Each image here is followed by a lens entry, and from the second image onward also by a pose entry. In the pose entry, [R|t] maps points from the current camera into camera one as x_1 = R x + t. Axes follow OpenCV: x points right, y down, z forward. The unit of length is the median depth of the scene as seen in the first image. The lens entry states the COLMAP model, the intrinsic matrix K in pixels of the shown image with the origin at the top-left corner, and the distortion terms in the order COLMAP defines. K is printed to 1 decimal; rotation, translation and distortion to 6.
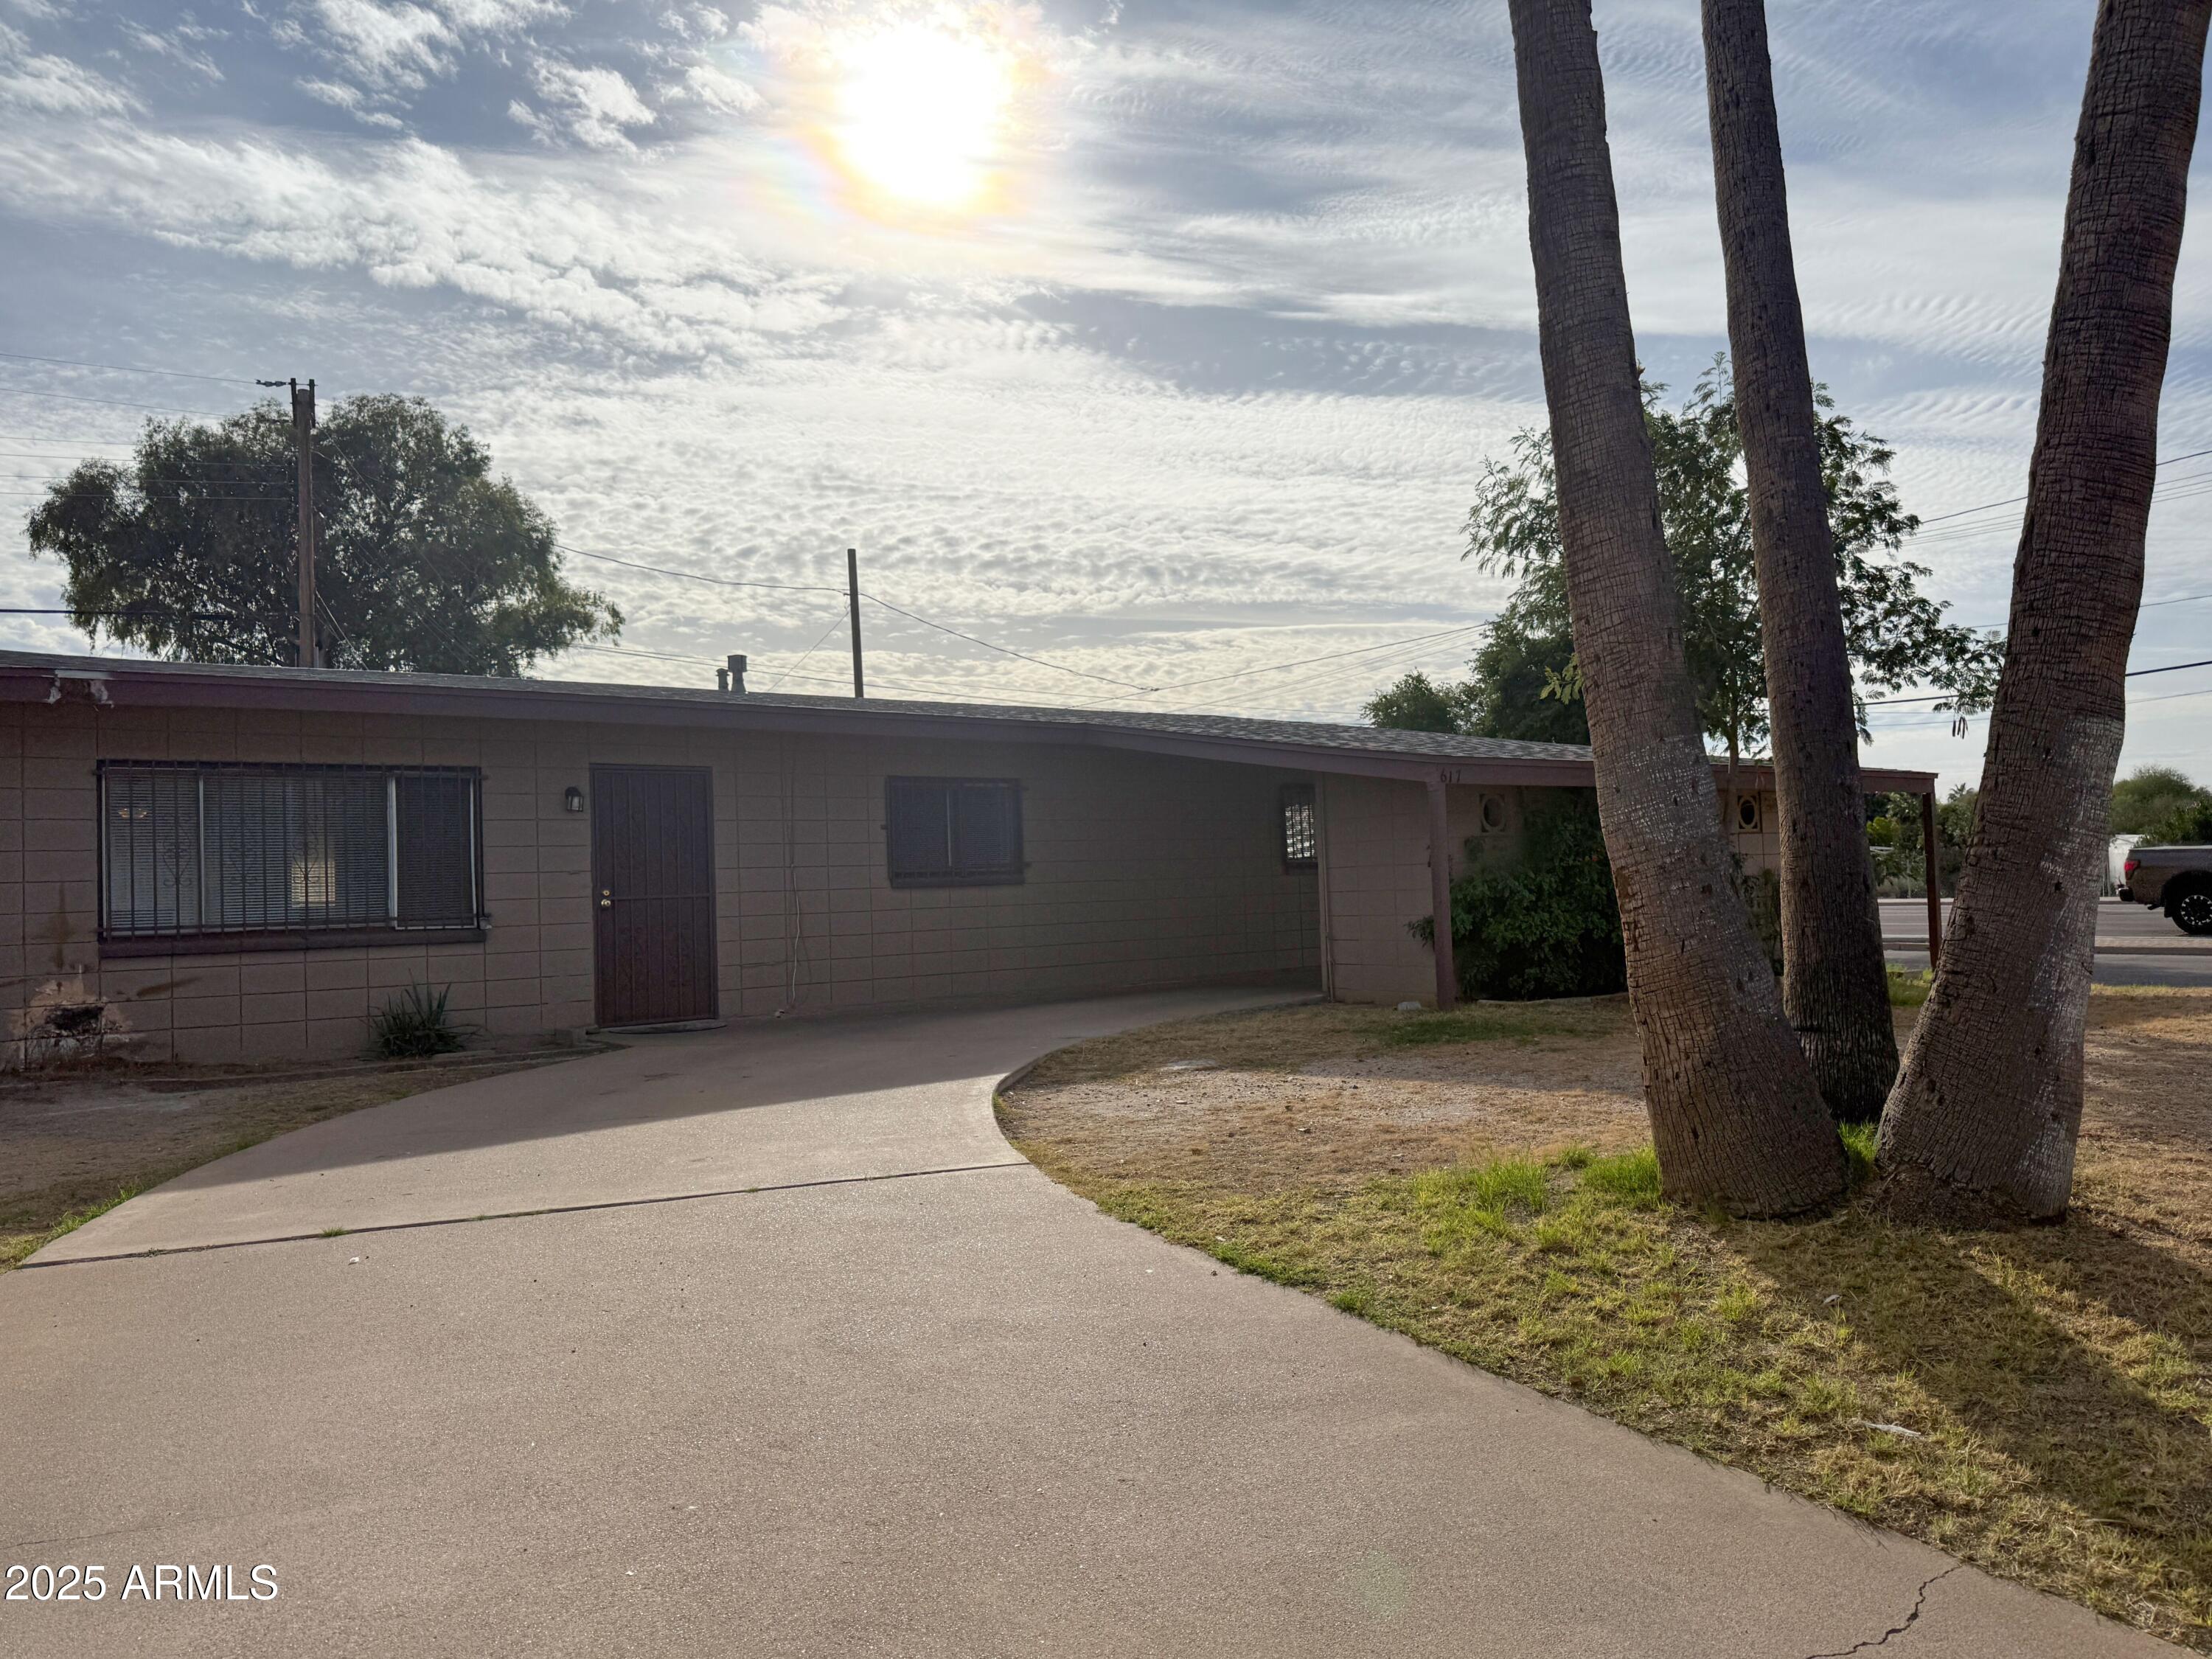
lens RADIAL K [[1675.1, 0, 1106.0], [0, 1675.1, 829.5], [0, 0, 1]] dist [0.001000, 0.000624]
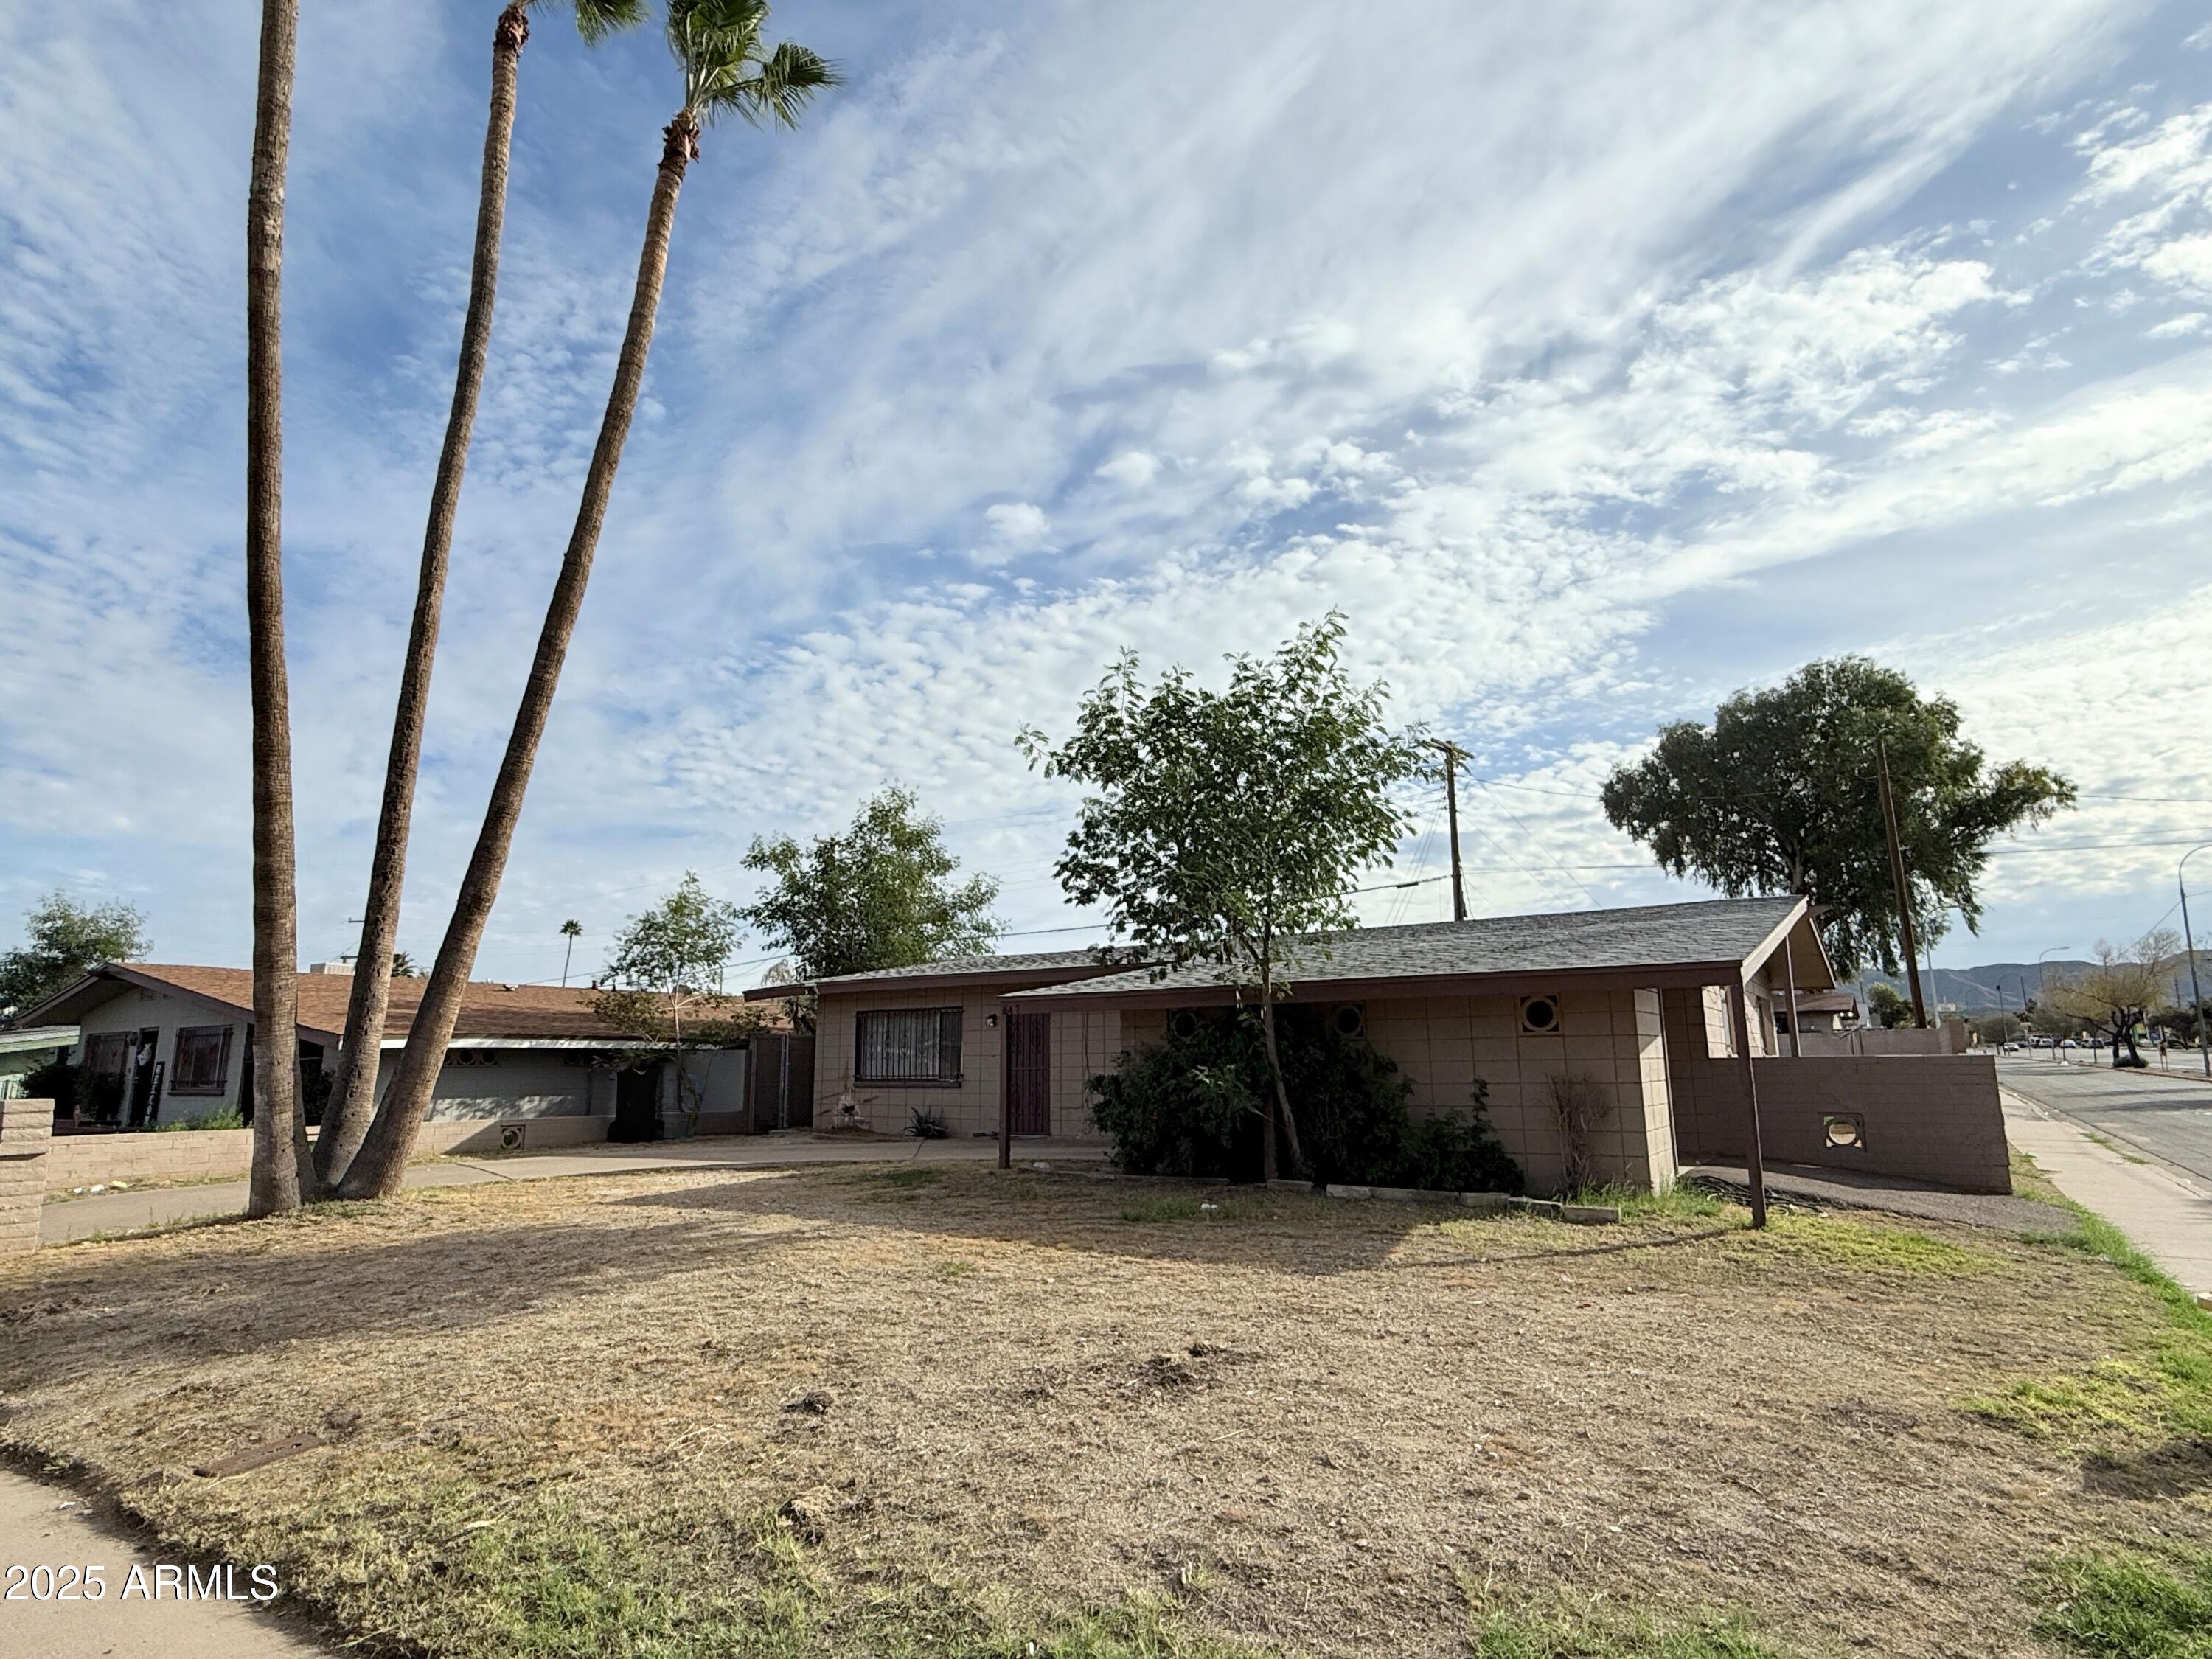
lens RADIAL K [[1234.3, 0, 1106.0], [0, 1234.3, 829.5], [0, 0, 1]] dist [-0.000249, -0.000481]
pose [[0.266789, -0.146803, -0.952509, 1.162407], [0.036818, 0.989162, -0.142140, -0.028179], [0.963051, 0.002852, 0.269302, 0.690287]]
